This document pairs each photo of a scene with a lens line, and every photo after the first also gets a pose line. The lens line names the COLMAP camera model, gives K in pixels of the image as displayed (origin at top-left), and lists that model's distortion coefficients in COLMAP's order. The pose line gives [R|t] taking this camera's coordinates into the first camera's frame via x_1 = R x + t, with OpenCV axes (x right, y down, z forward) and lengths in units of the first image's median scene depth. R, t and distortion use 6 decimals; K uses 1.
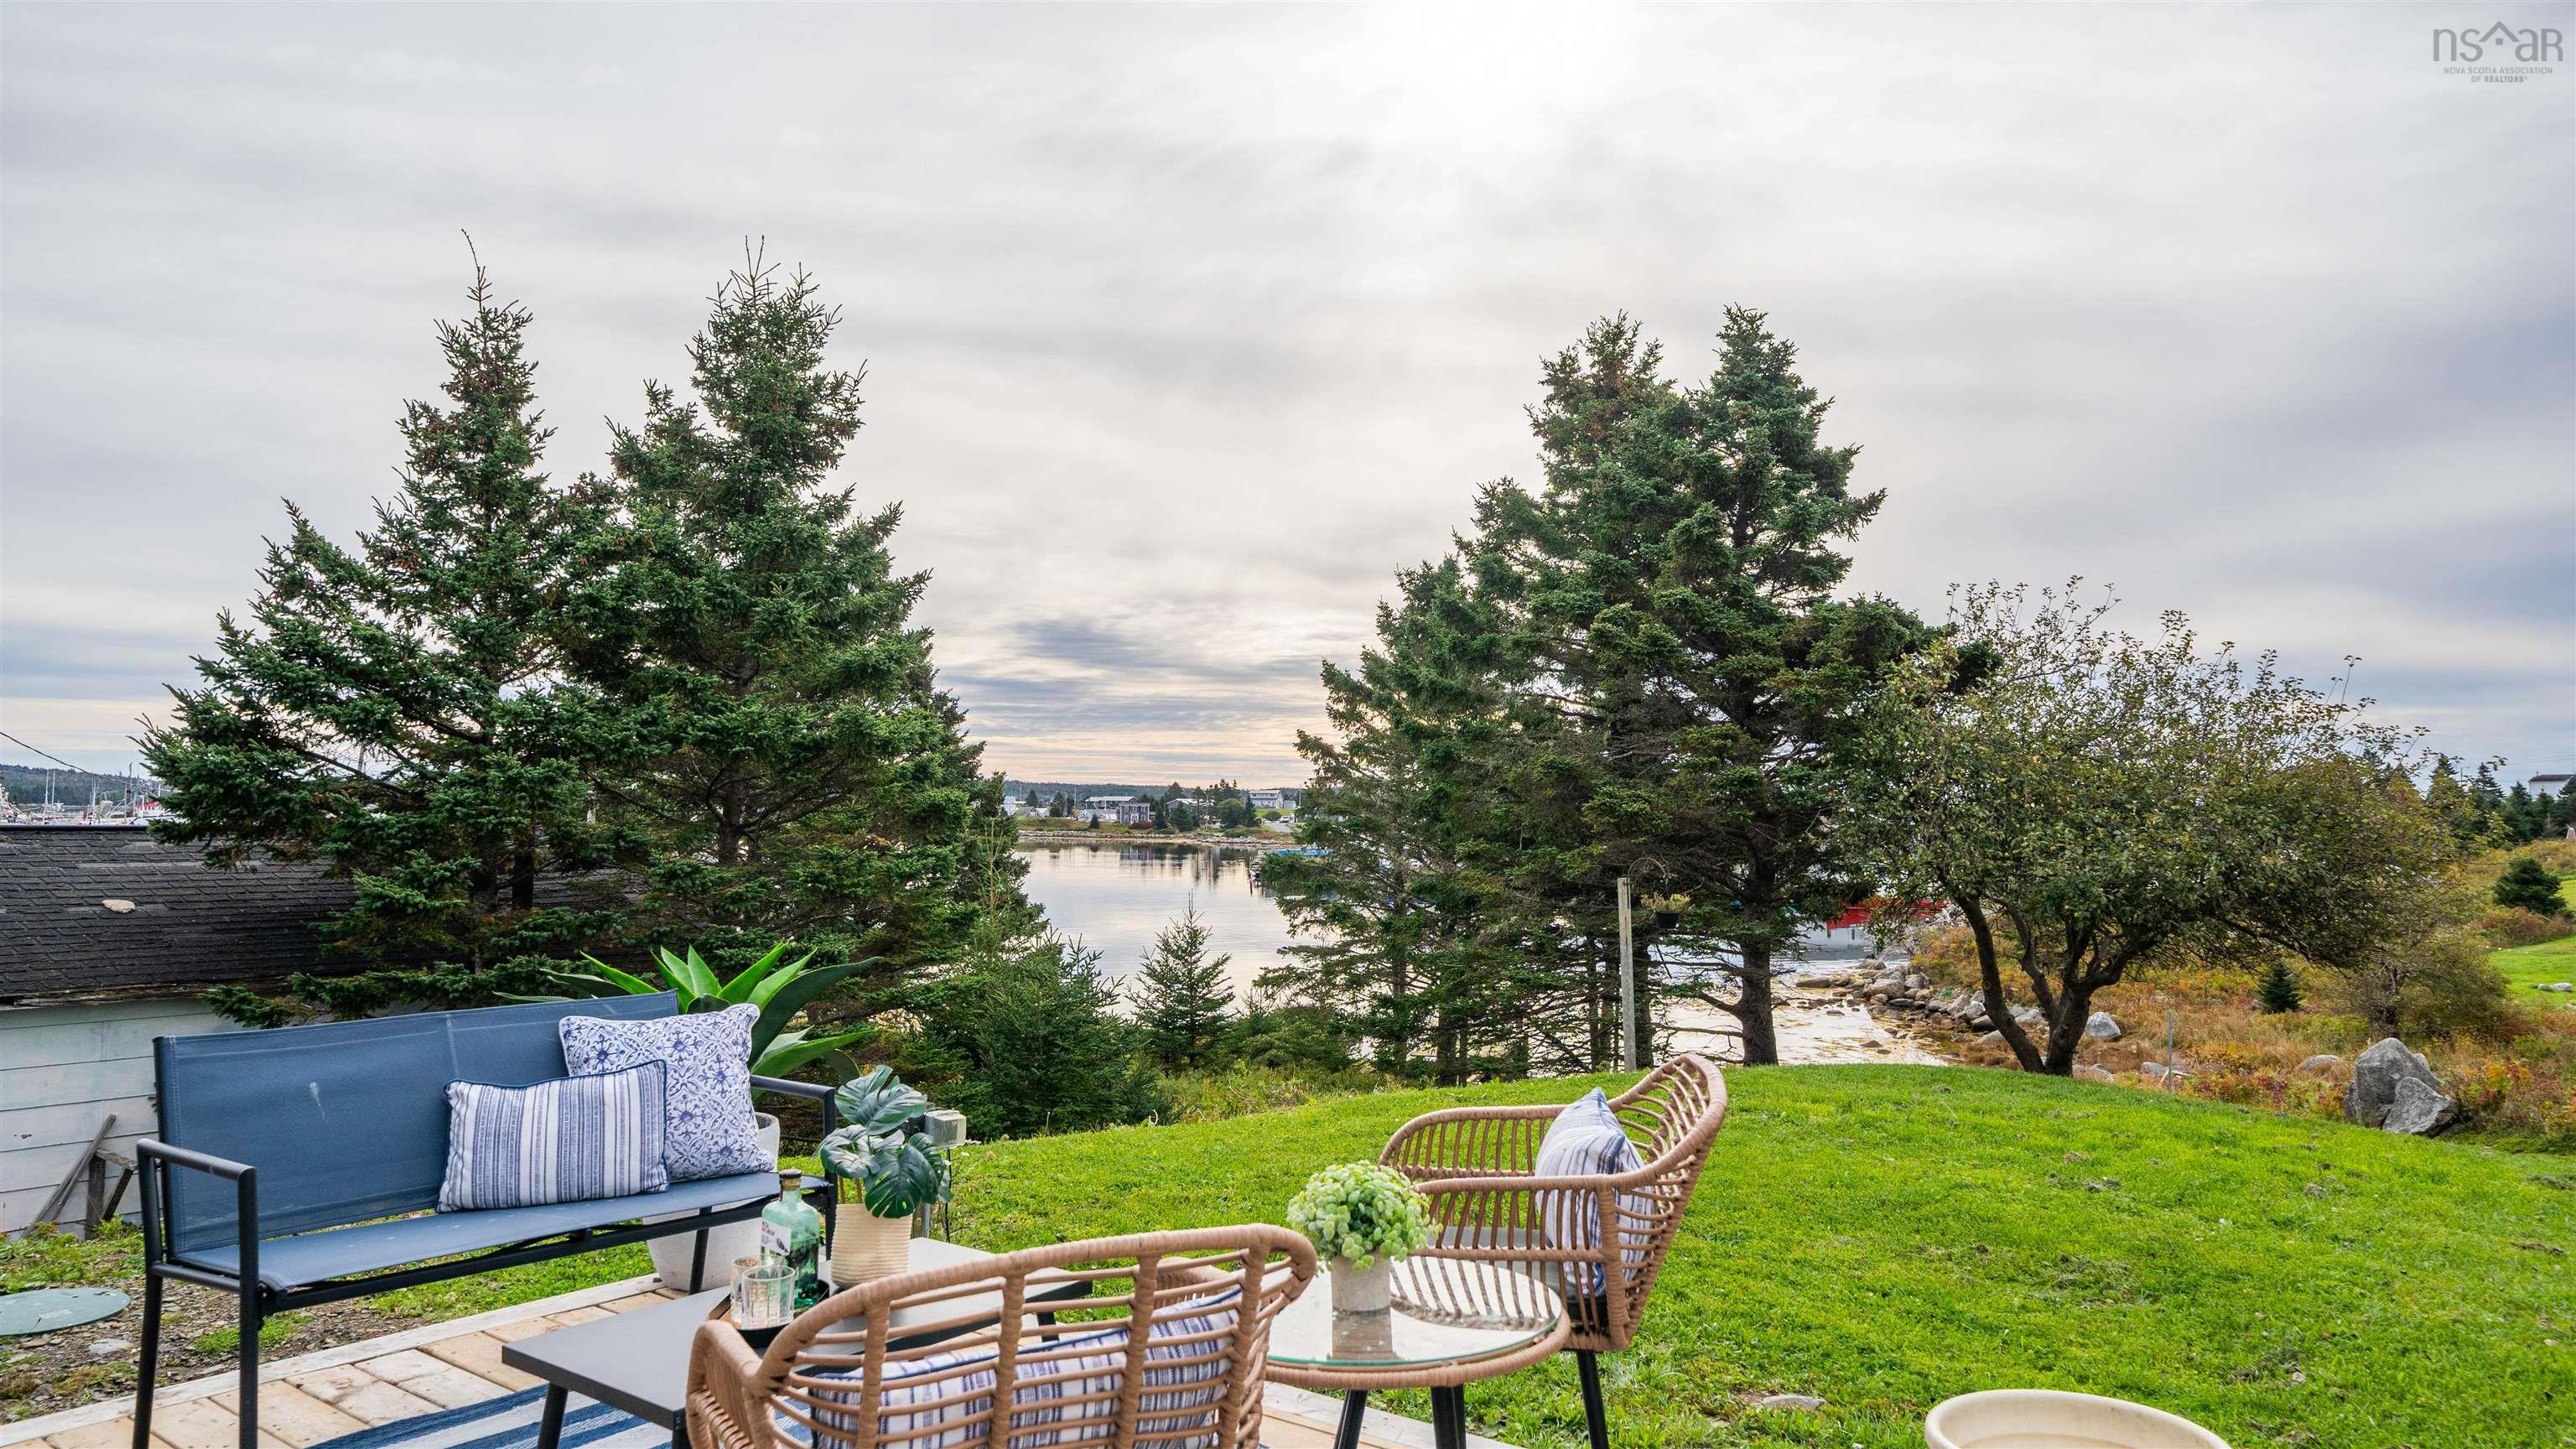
lens RADIAL K [[1710.3, 0, 1288.0], [0, 1710.3, 724.5], [0, 0, 1]] dist [0.000852, 0.002253]
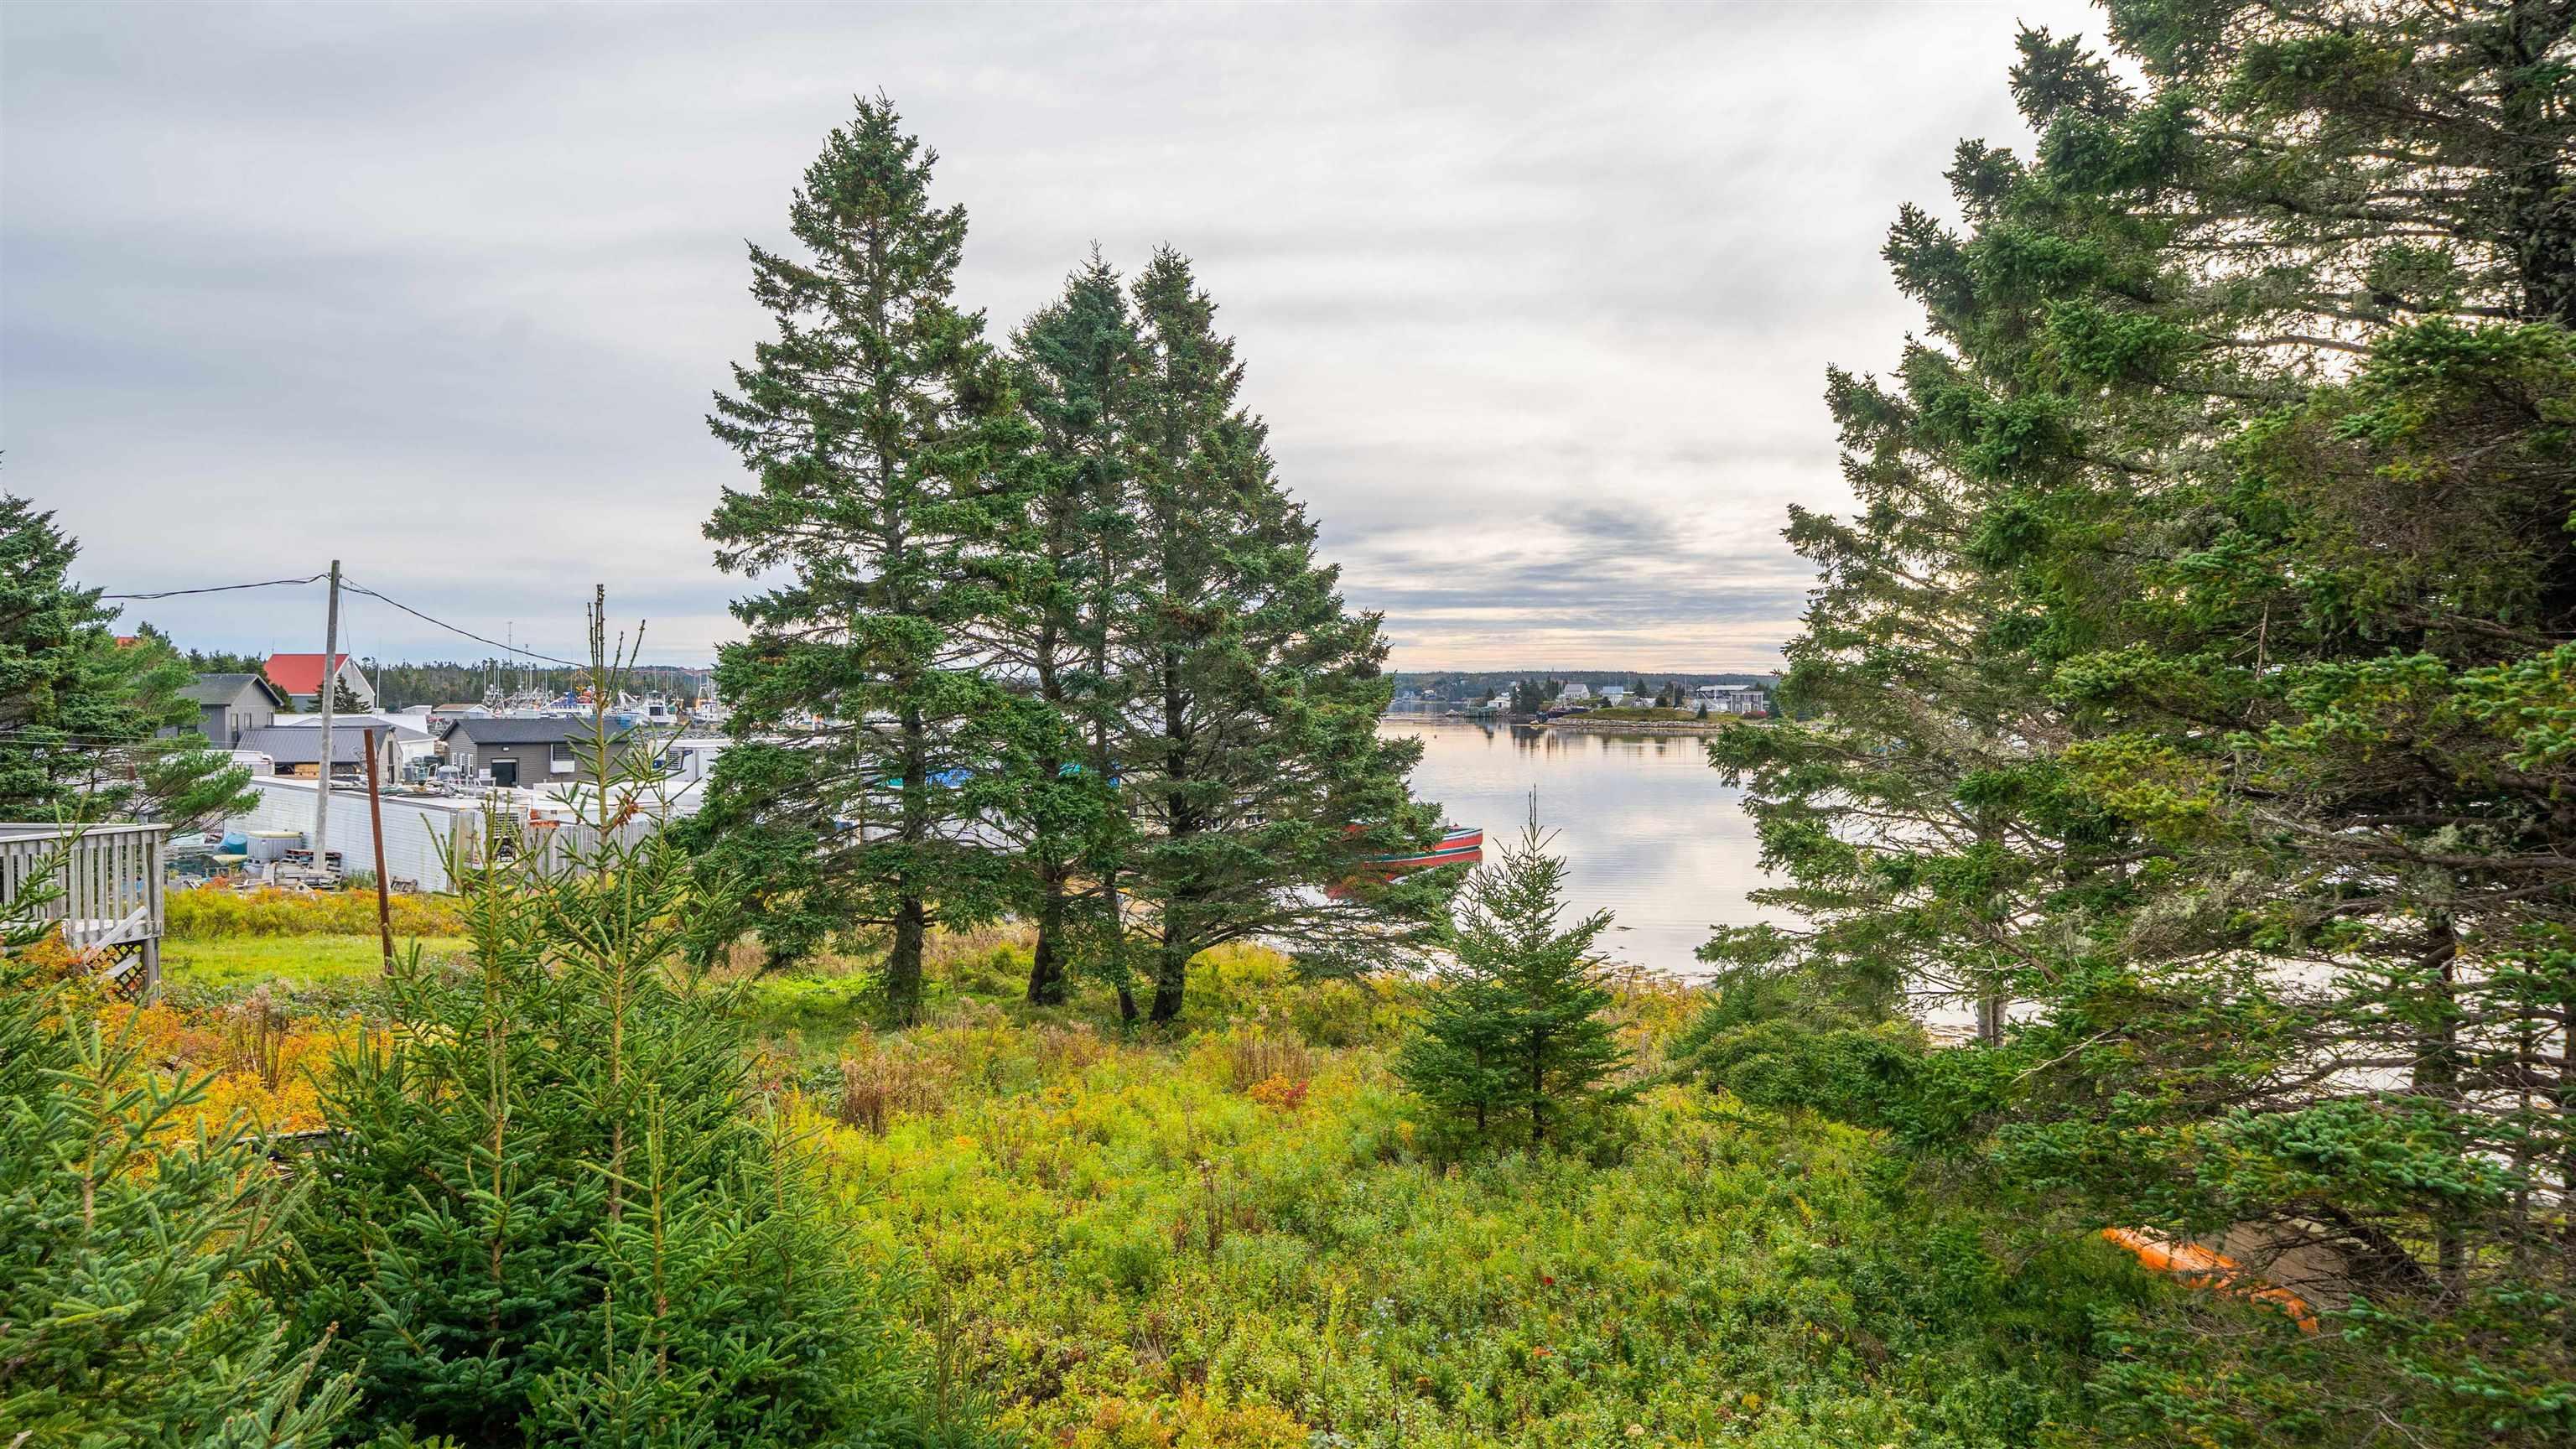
lens RADIAL K [[1710.3, 0, 1288.0], [0, 1710.3, 724.5], [0, 0, 1]] dist [0.000852, 0.002253]
pose [[0.936391, -0.000706, -0.350957, 0.049533], [0.022738, 0.998019, 0.058661, 0.038979], [0.350220, -0.062910, 0.934552, 0.418690]]
